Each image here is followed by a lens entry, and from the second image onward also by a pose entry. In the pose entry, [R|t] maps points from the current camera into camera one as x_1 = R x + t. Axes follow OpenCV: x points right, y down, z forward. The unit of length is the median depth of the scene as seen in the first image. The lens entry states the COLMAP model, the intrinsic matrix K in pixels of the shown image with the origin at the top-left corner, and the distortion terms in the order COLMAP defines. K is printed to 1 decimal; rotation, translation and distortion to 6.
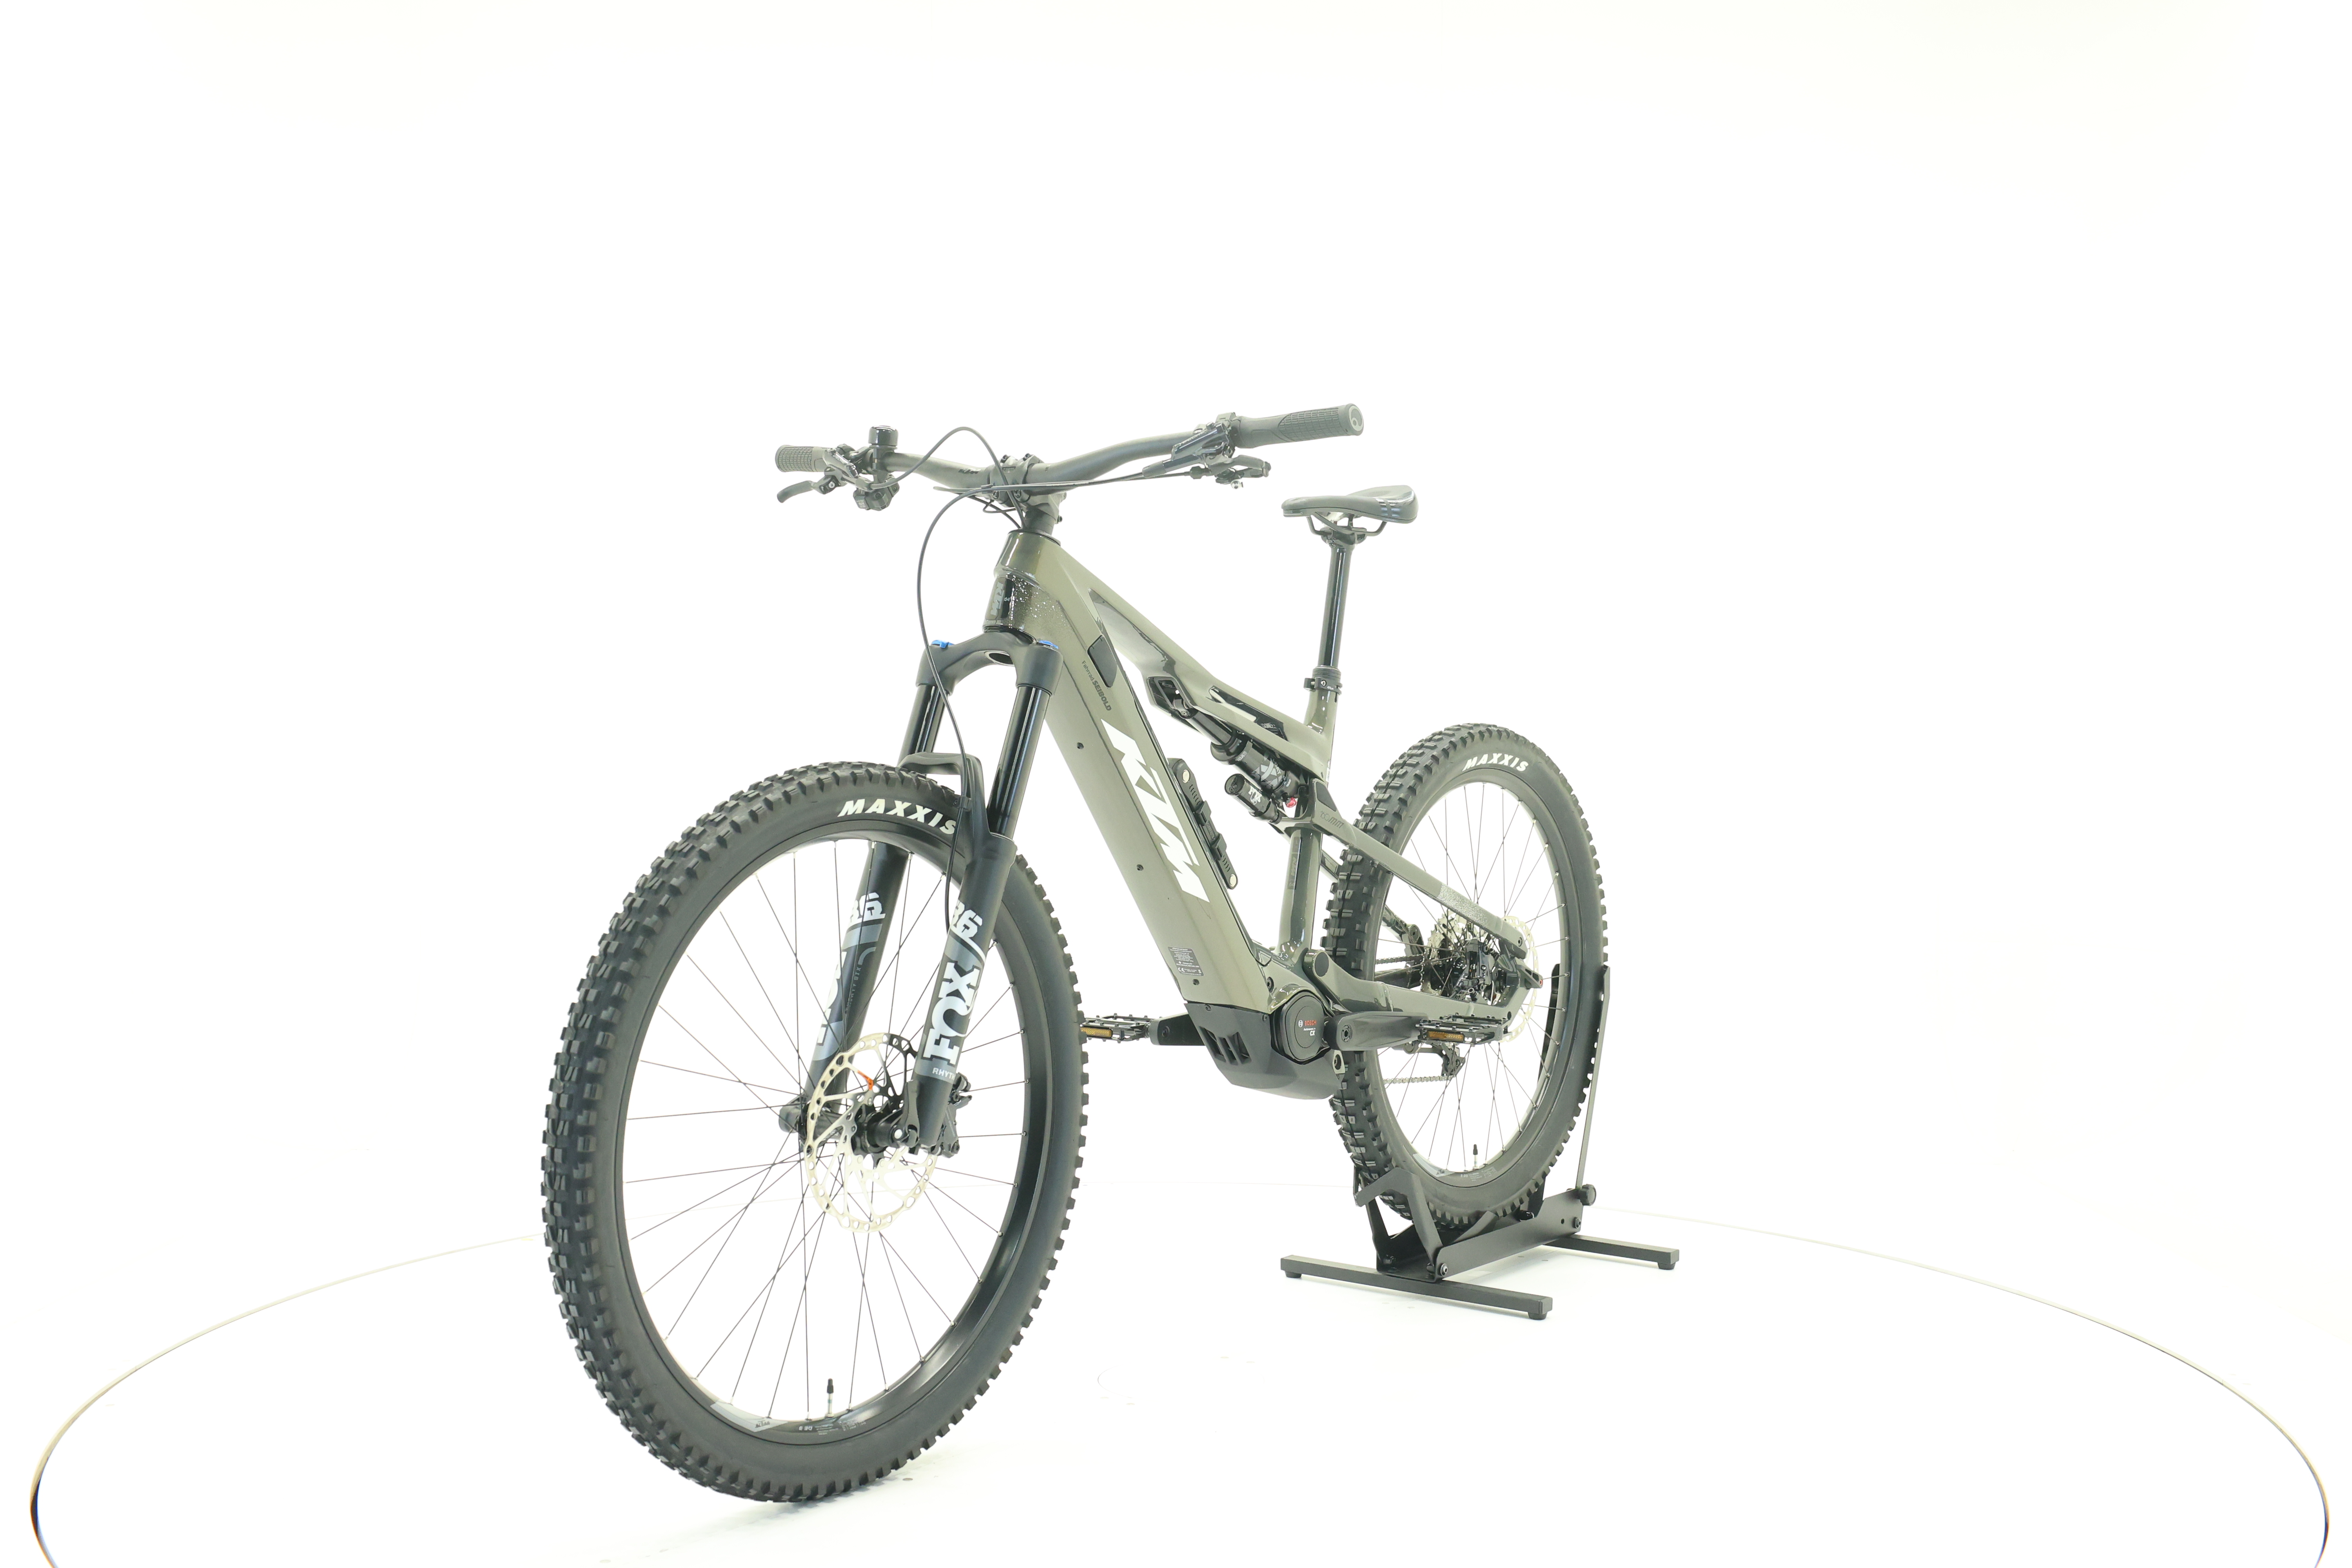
lens RADIAL K [[2482.1, 0, 1176.0], [0, 2482.1, 784.0], [0, 0, 1]] dist [-0.016565, -0.008060]
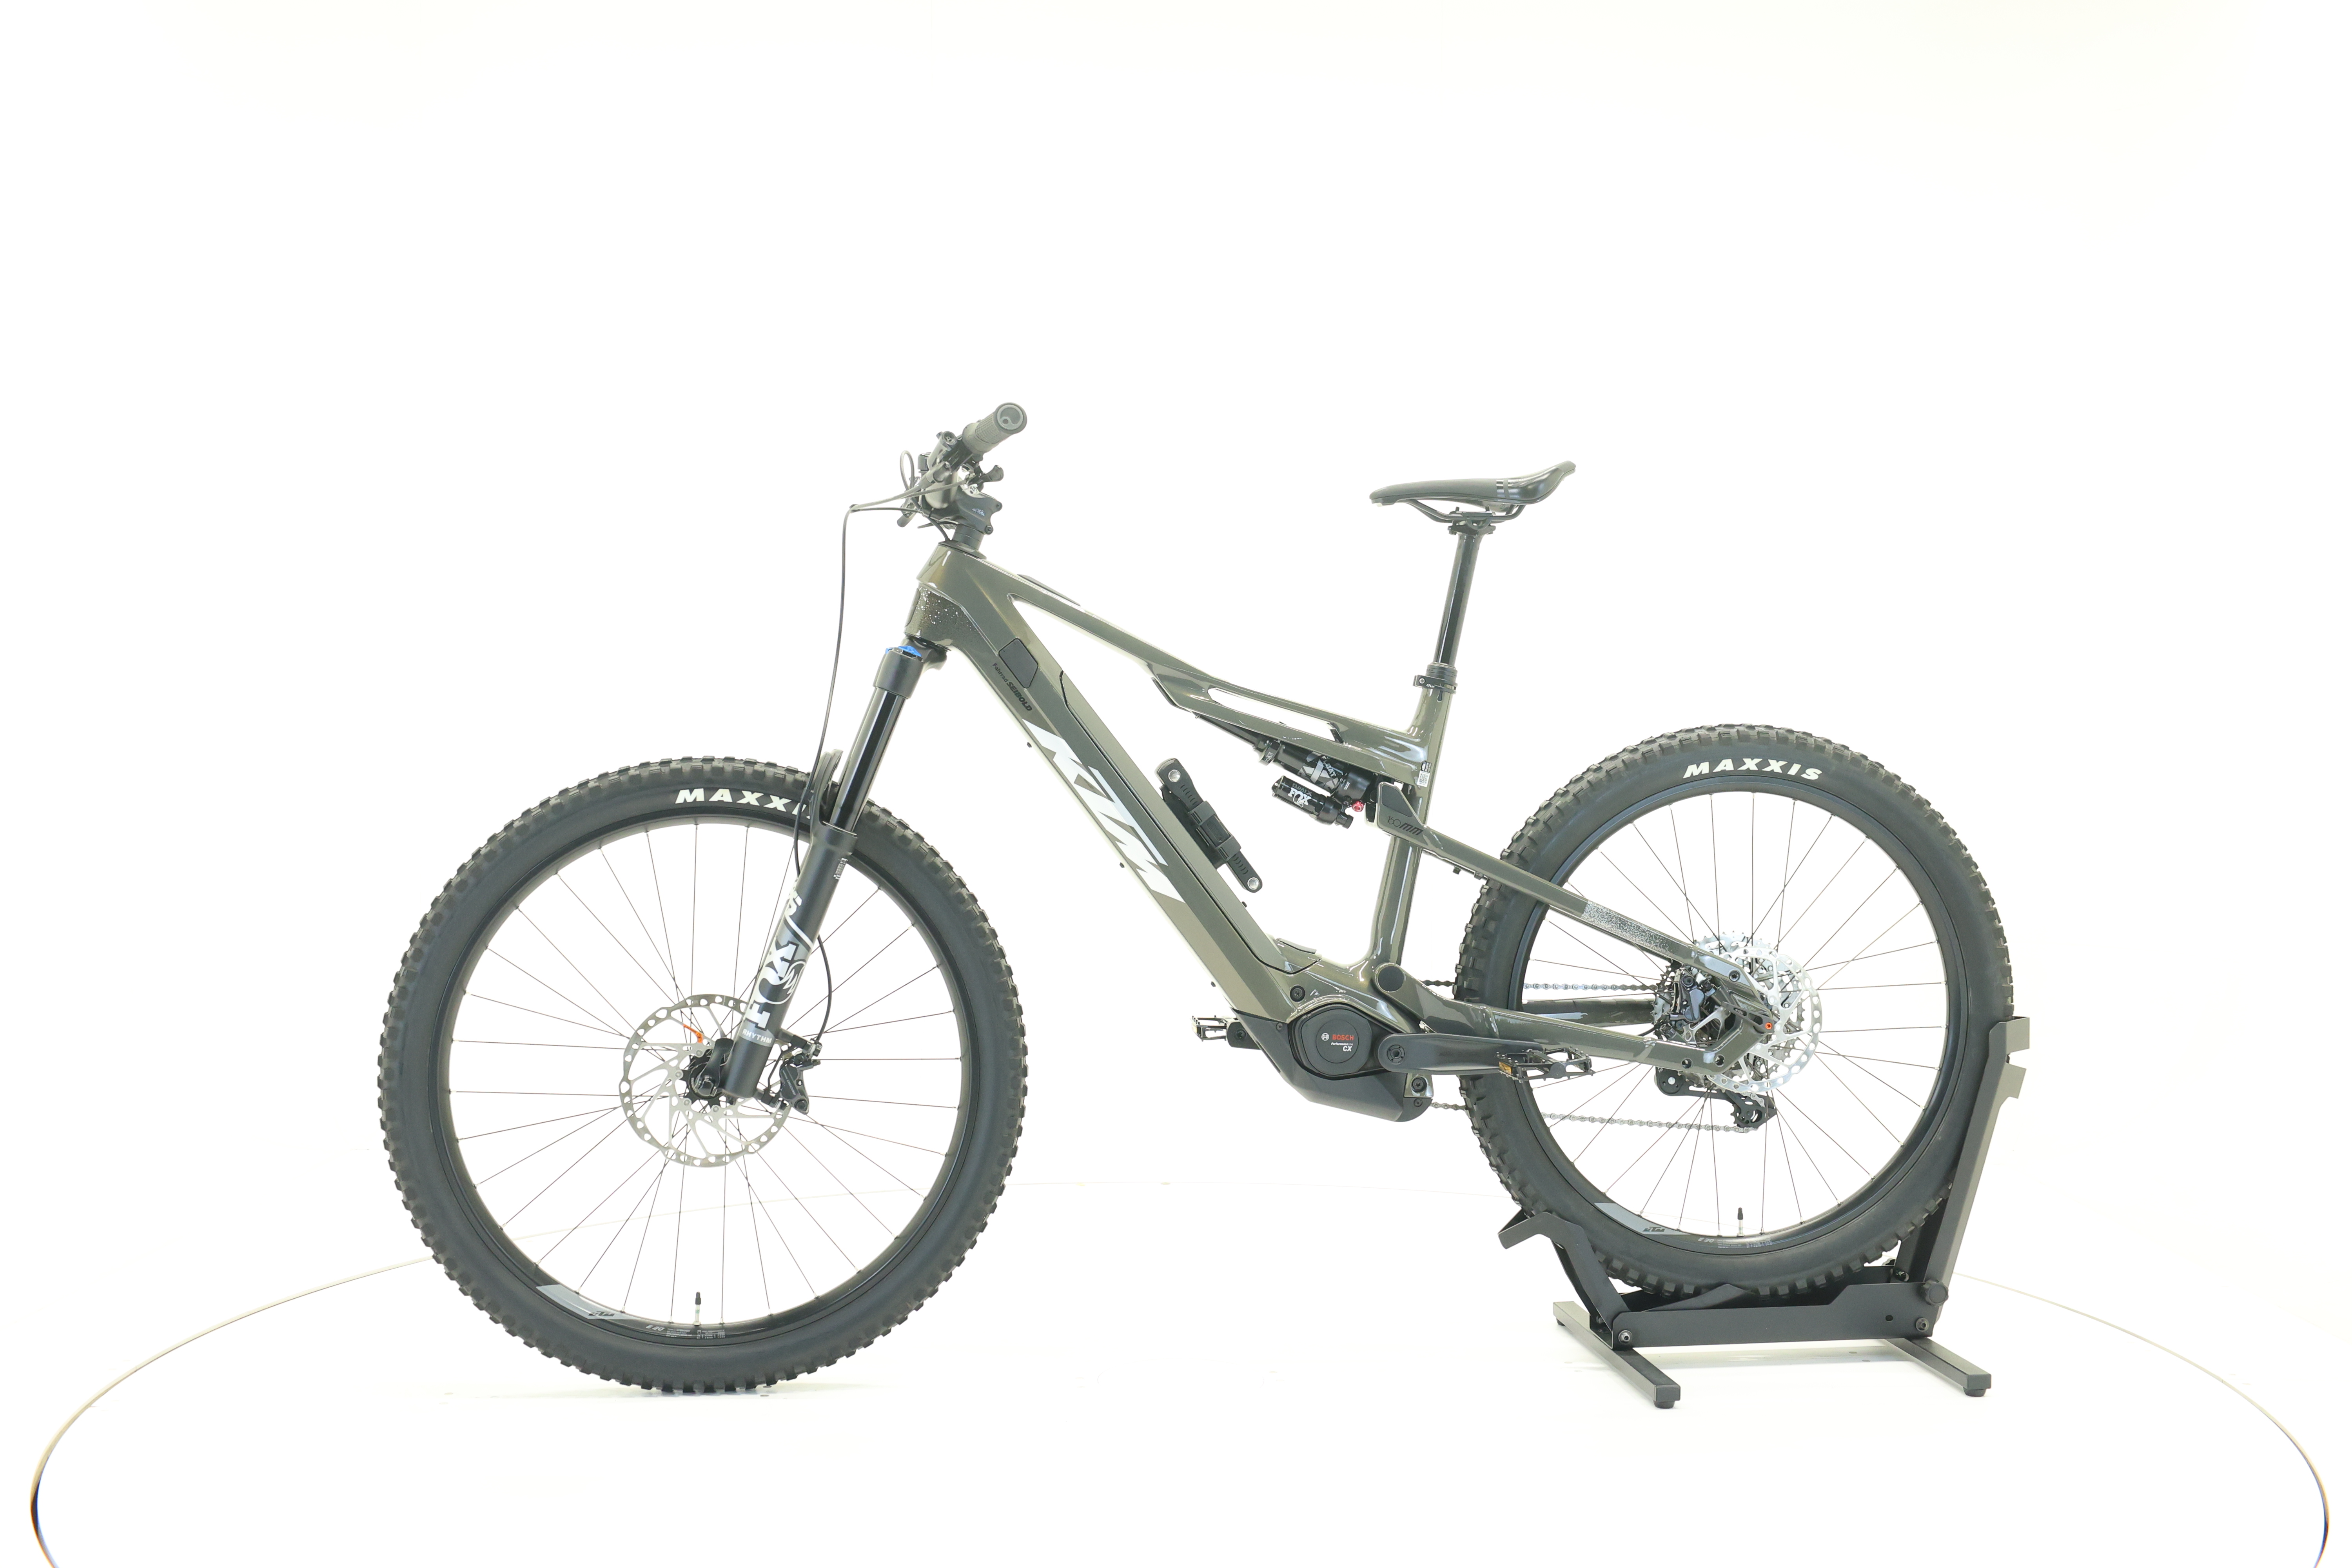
lens RADIAL K [[2482.1, 0, 1176.0], [0, 2482.1, 784.0], [0, 0, 1]] dist [-0.016565, -0.008060]
pose [[0.712514, 0.016030, -0.701475, 0.744160], [-0.018383, 0.999822, 0.004175, -0.004453], [0.701417, 0.009921, 0.712682, 0.300808]]
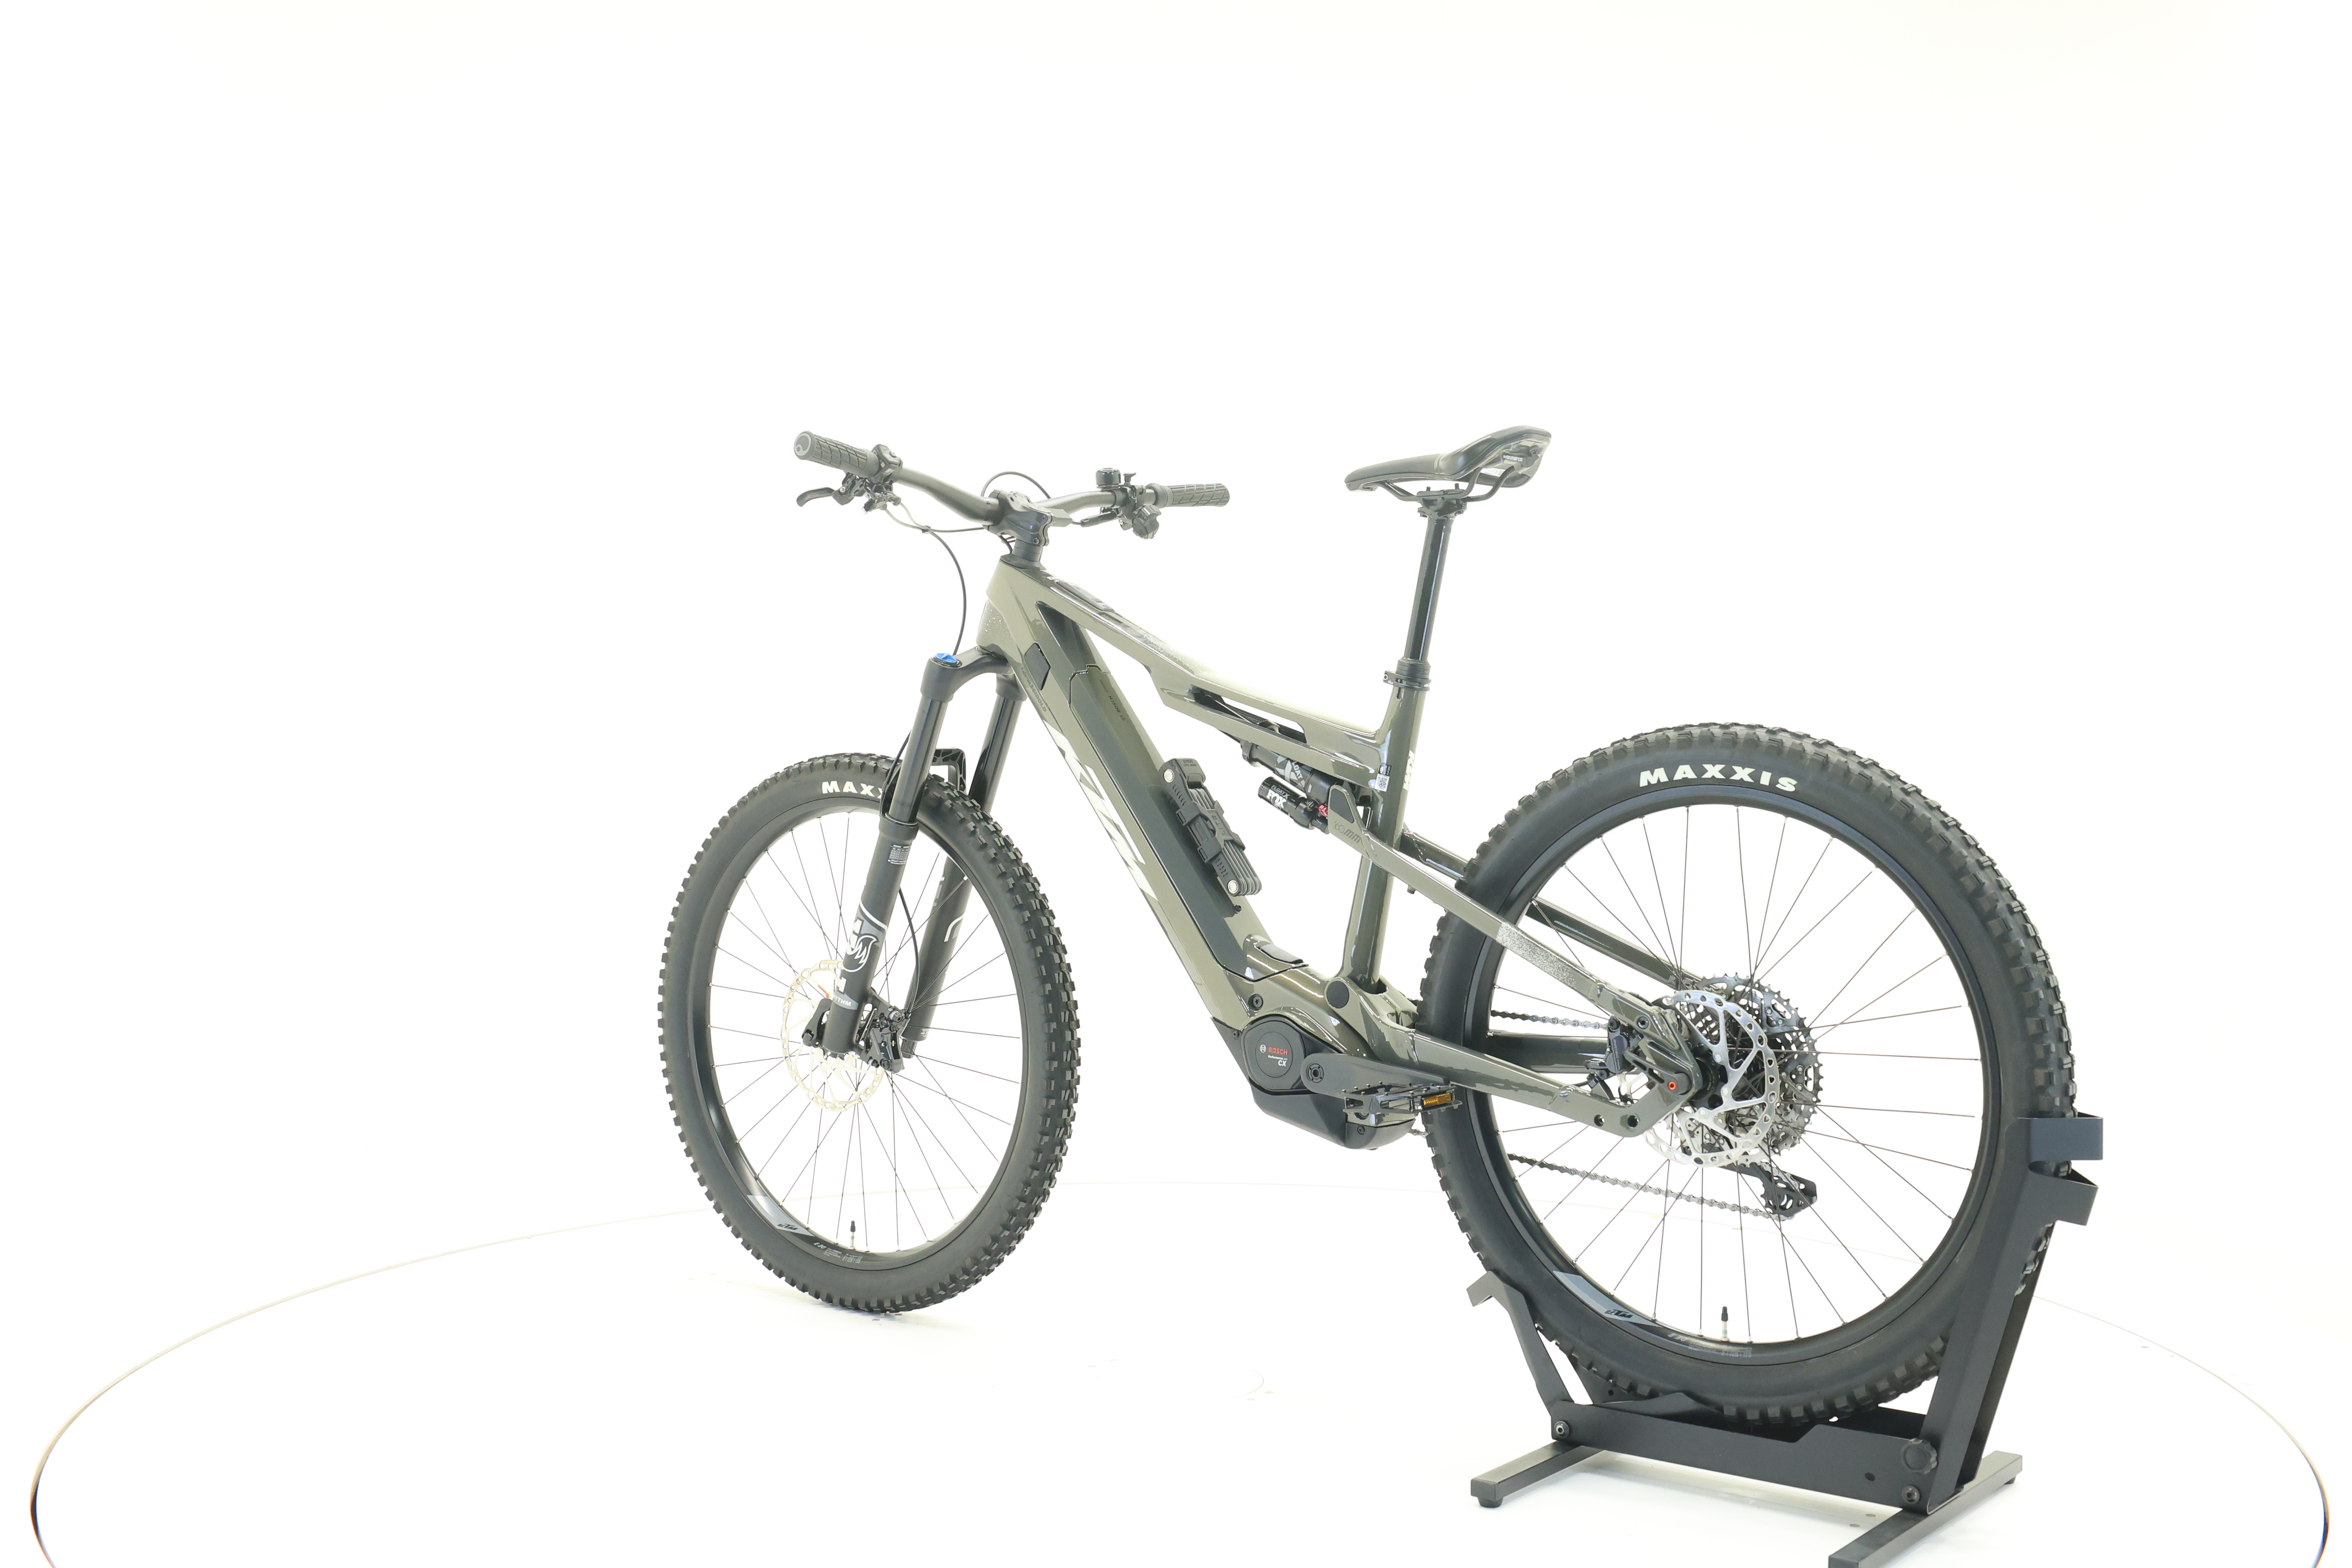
lens RADIAL K [[2482.1, 0, 1176.0], [0, 2482.1, 784.0], [0, 0, 1]] dist [-0.016565, -0.008060]
pose [[-0.011197, 0.020807, -0.999721, 1.063511], [-0.026343, 0.999430, 0.021096, -0.022347], [0.999590, 0.026572, -0.010642, 1.066499]]
